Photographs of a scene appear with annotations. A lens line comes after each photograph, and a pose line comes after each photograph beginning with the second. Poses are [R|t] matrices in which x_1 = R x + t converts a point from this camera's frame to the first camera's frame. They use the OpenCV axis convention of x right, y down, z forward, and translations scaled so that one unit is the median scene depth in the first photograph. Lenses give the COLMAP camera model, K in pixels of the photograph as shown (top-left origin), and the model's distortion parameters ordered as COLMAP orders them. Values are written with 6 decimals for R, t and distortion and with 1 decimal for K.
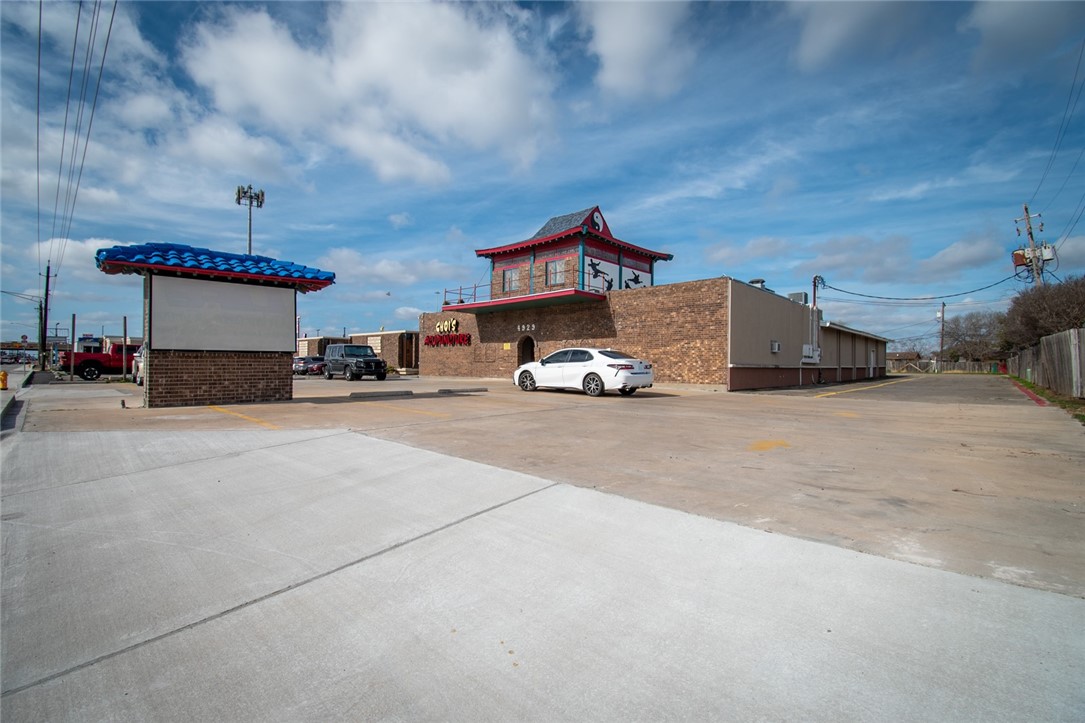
lens RADIAL K [[487.2, 0, 539.4], [0, 487.2, 362.1], [0, 0, 1]] dist [0.003510, 0.001279]
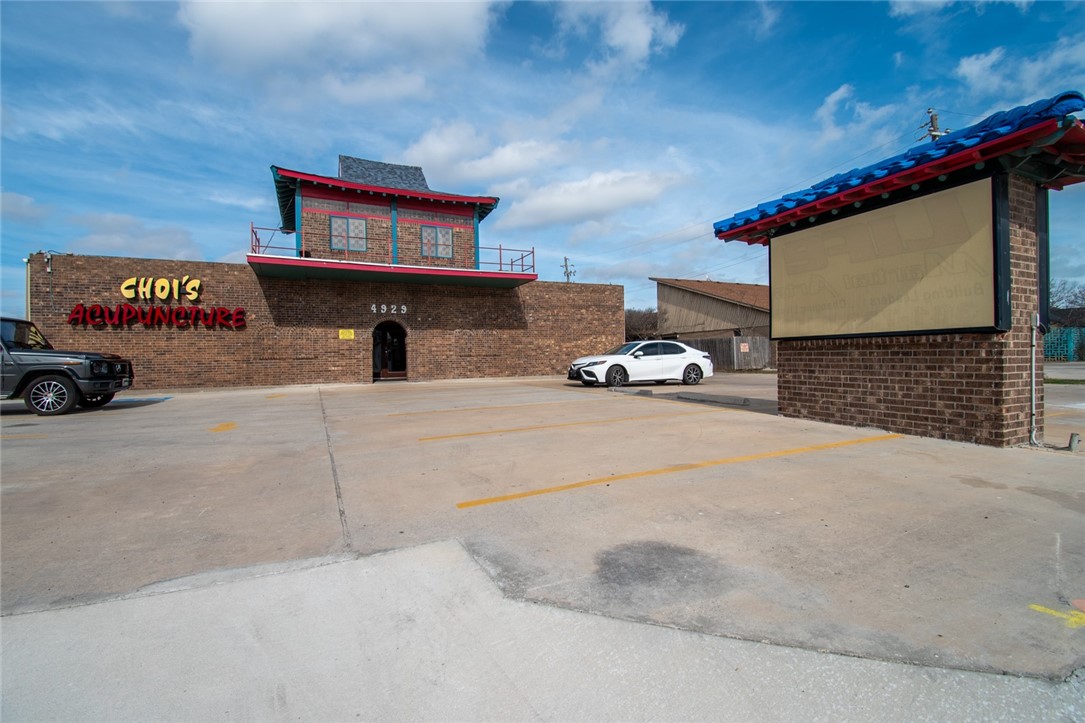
lens RADIAL K [[461.6, 0, 536.3], [0, 461.6, 360.5], [0, 0, 1]] dist [-0.004944, -0.000424]
pose [[0.361569, -0.019565, 0.932140, -0.625917], [0.013163, 0.999787, 0.015879, -0.004030], [-0.932252, 0.006529, 0.361750, 0.605619]]
